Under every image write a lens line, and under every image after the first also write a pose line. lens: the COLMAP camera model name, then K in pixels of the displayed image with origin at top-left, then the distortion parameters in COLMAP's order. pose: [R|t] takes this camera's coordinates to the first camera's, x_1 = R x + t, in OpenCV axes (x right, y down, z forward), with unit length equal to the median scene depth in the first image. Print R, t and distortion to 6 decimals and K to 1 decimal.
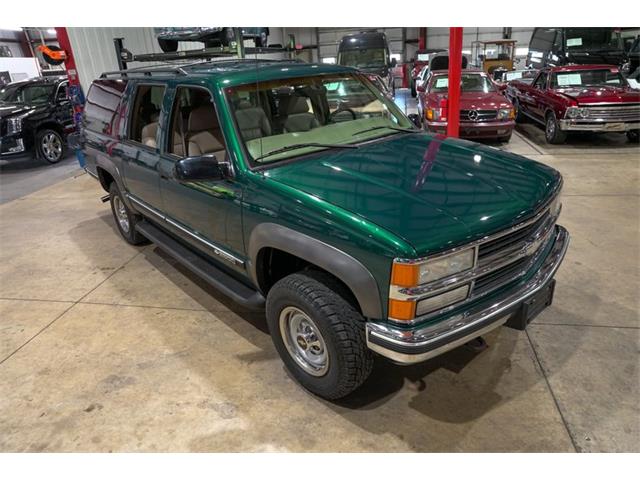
lens RADIAL K [[438.1, 0, 322.4], [0, 438.1, 240.8], [0, 0, 1]] dist [-0.140642, 0.112539]
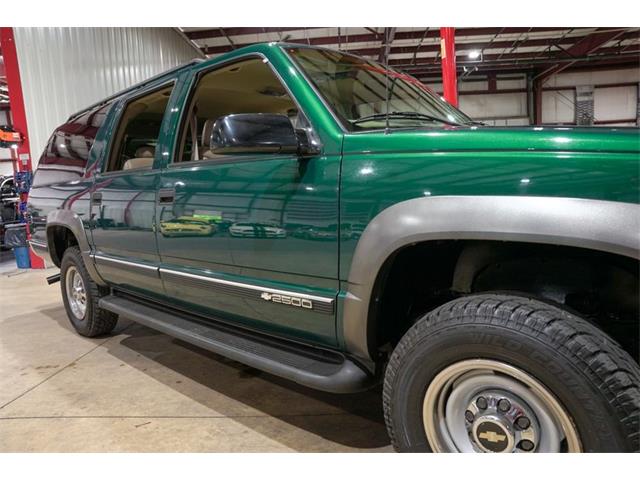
lens RADIAL K [[438.1, 0, 322.4], [0, 438.1, 240.8], [0, 0, 1]] dist [-0.140642, 0.112539]
pose [[0.992630, -0.007640, 0.120940, -0.251721], [0.043304, 0.954474, -0.295134, 0.135514], [-0.113179, 0.298196, 0.947771, 0.443841]]
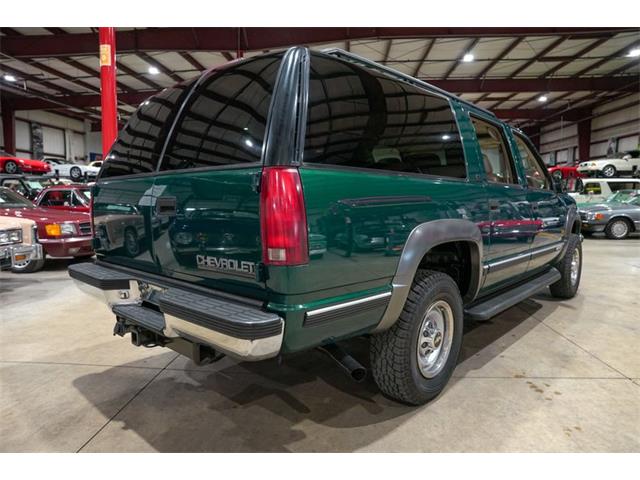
lens RADIAL K [[438.1, 0, 322.4], [0, 438.1, 240.8], [0, 0, 1]] dist [-0.140642, 0.112539]
pose [[-0.109550, -0.043808, 0.993015, -1.603285], [0.404816, 0.910455, 0.084825, -0.443122], [-0.907812, 0.411281, -0.082007, 1.886496]]
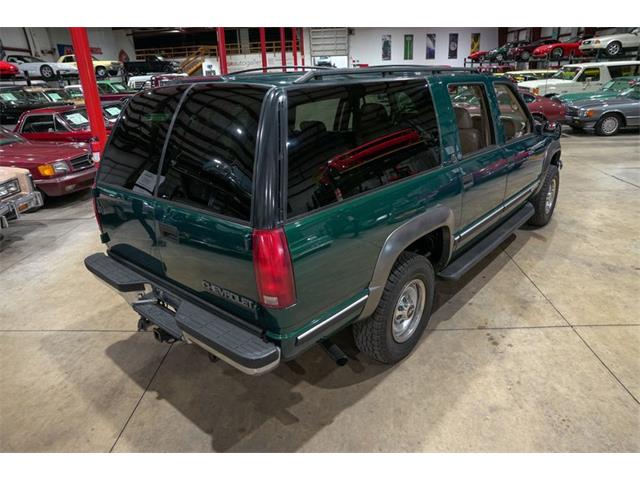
lens RADIAL K [[438.1, 0, 322.4], [0, 438.1, 240.8], [0, 0, 1]] dist [-0.140642, 0.112539]
pose [[-0.130970, -0.306879, 0.942694, -1.667850], [0.438750, 0.834752, 0.332696, -0.663327], [-0.889014, 0.457181, 0.025316, 1.773468]]
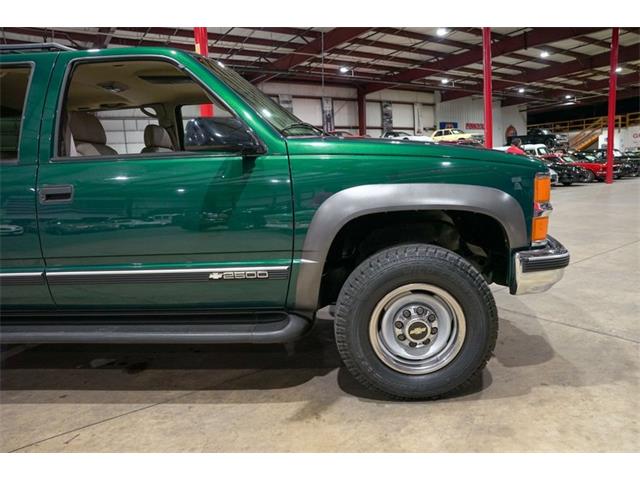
lens RADIAL K [[438.1, 0, 322.4], [0, 438.1, 240.8], [0, 0, 1]] dist [-0.140642, 0.112539]
pose [[0.715836, -0.089937, 0.692452, -0.610388], [0.290457, 0.940157, -0.178156, 0.147249], [-0.634991, 0.328658, 0.699121, 0.439255]]
